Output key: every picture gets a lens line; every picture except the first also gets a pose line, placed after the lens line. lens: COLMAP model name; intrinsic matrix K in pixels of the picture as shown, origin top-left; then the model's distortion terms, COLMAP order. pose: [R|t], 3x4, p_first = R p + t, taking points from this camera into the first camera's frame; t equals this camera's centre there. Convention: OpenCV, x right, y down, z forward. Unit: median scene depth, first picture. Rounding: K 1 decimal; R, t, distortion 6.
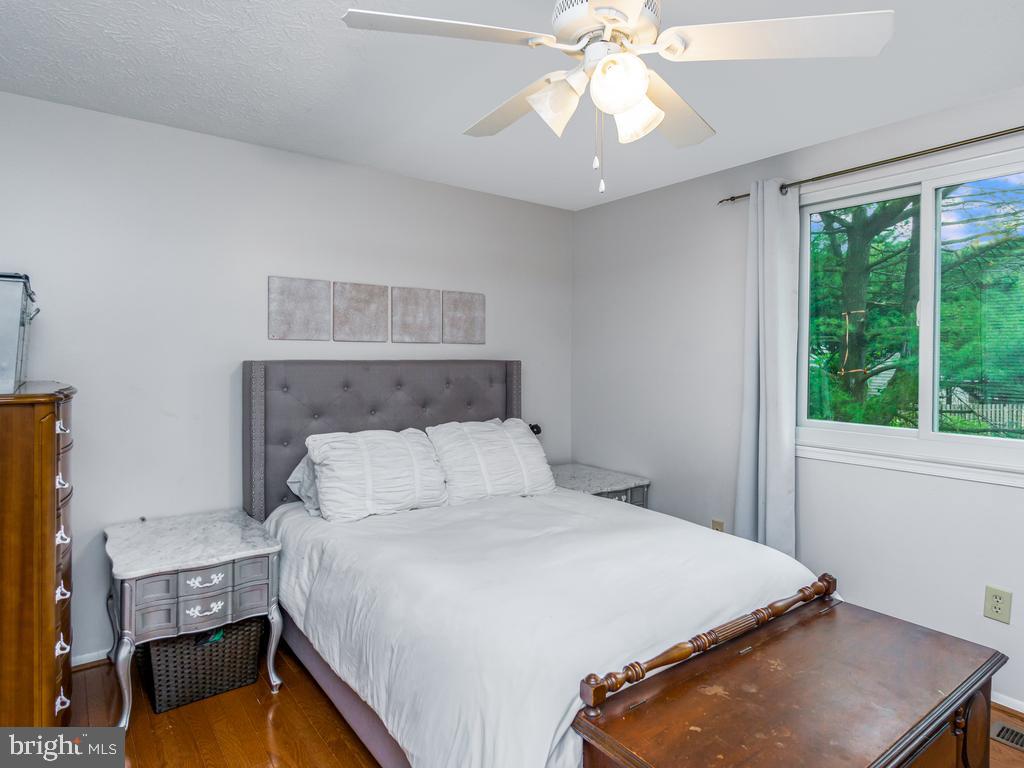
lens RADIAL K [[597.7, 0, 513.3], [0, 597.7, 373.7], [0, 0, 1]] dist [-0.008736, -0.001718]
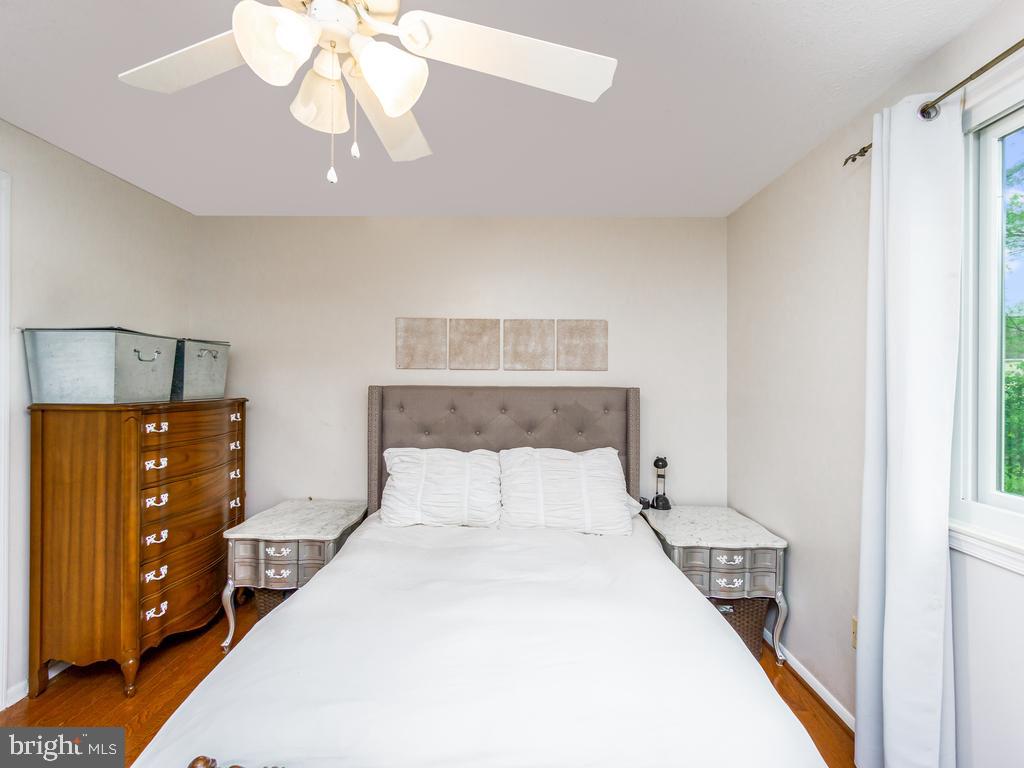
lens RADIAL K [[497.4, 0, 512.2], [0, 497.4, 388.9], [0, 0, 1]] dist [-0.004838, 0.001181]
pose [[0.787885, 0.010252, -0.615737, 0.377633], [-0.021720, 0.999702, -0.011147, -0.008191], [0.615439, 0.022157, 0.787873, 0.295309]]
